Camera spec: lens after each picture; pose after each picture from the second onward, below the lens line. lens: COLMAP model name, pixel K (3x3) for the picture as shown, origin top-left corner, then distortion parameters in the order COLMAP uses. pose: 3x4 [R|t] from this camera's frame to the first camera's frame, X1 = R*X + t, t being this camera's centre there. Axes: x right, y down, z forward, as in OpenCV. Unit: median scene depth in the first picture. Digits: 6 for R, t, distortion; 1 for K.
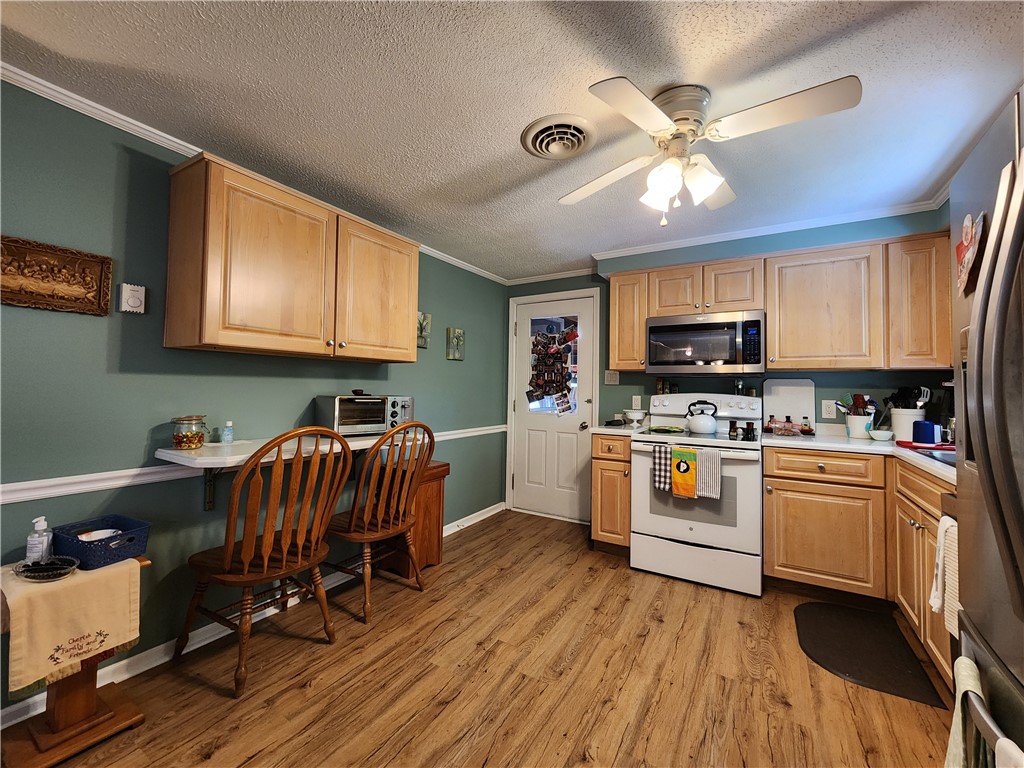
lens RADIAL K [[422.0, 0, 509.4], [0, 422.0, 375.1], [0, 0, 1]] dist [-0.002532, 0.000426]
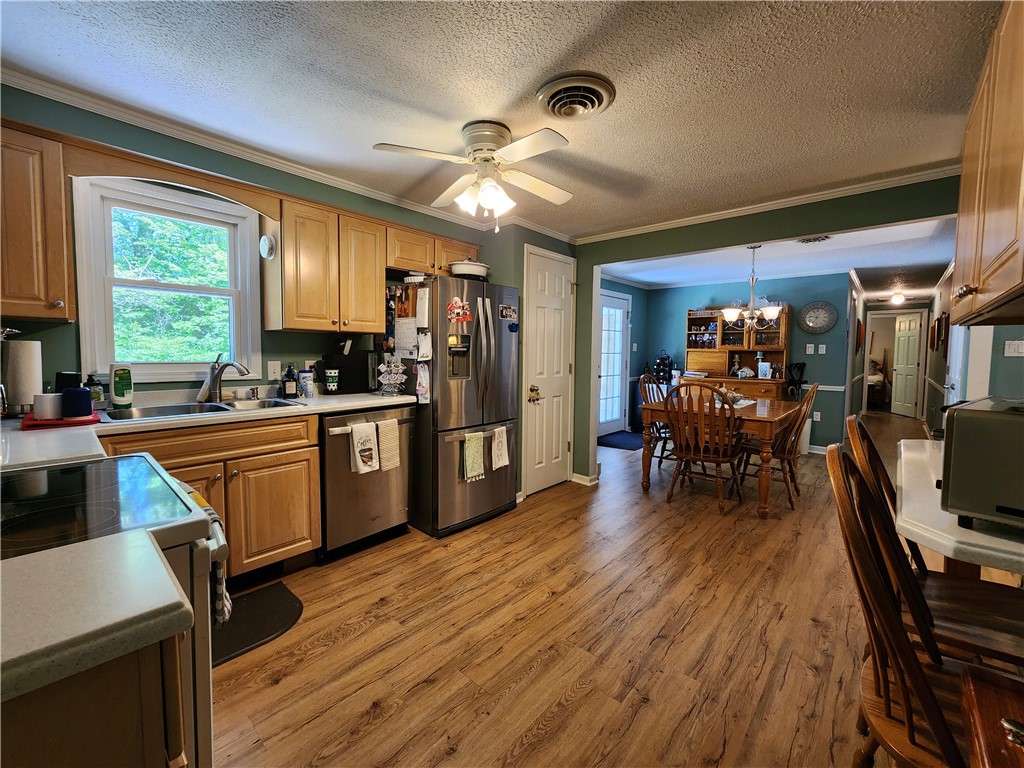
lens RADIAL K [[422.0, 0, 510.2], [0, 422.0, 373.4], [0, 0, 1]] dist [-0.002532, 0.000426]
pose [[-0.981308, -0.039816, 0.188281, 0.038829], [-0.035399, 0.999015, 0.026770, 0.027667], [-0.189161, 0.019604, -0.981750, 1.381346]]
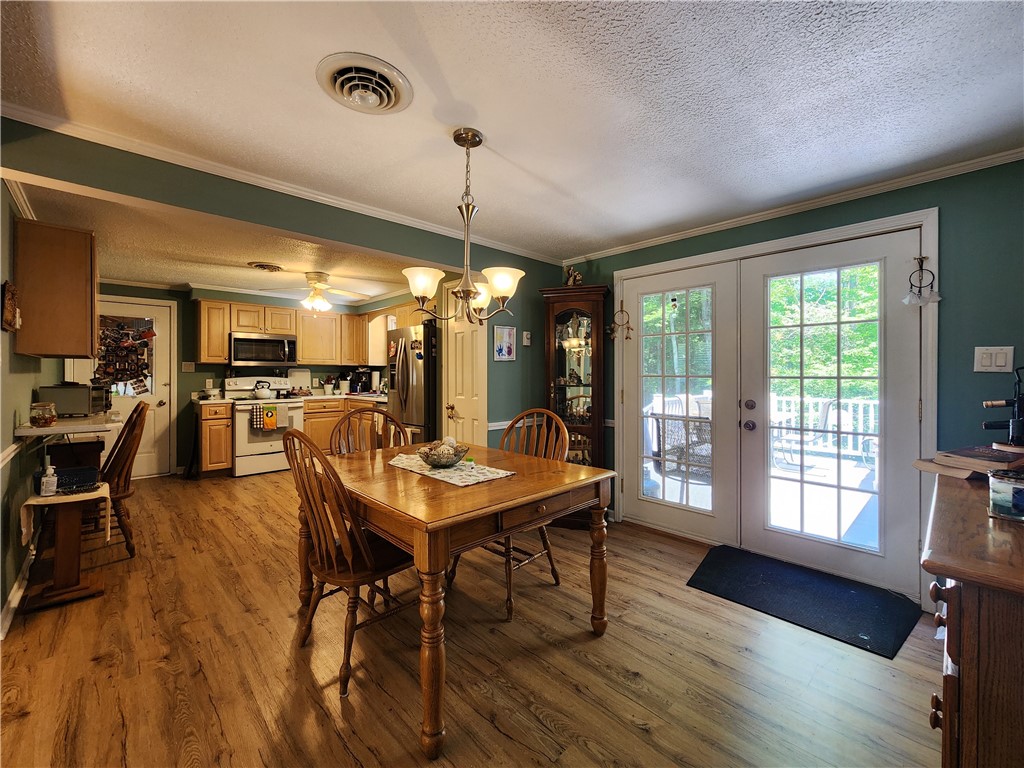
lens RADIAL K [[422.0, 0, 511.6], [0, 422.0, 373.3], [0, 0, 1]] dist [-0.002532, 0.000426]
pose [[0.258955, -0.018503, 0.965712, -1.210430], [-0.027147, 0.999282, 0.026426, -0.057502], [-0.965508, -0.033060, 0.258267, -0.600627]]
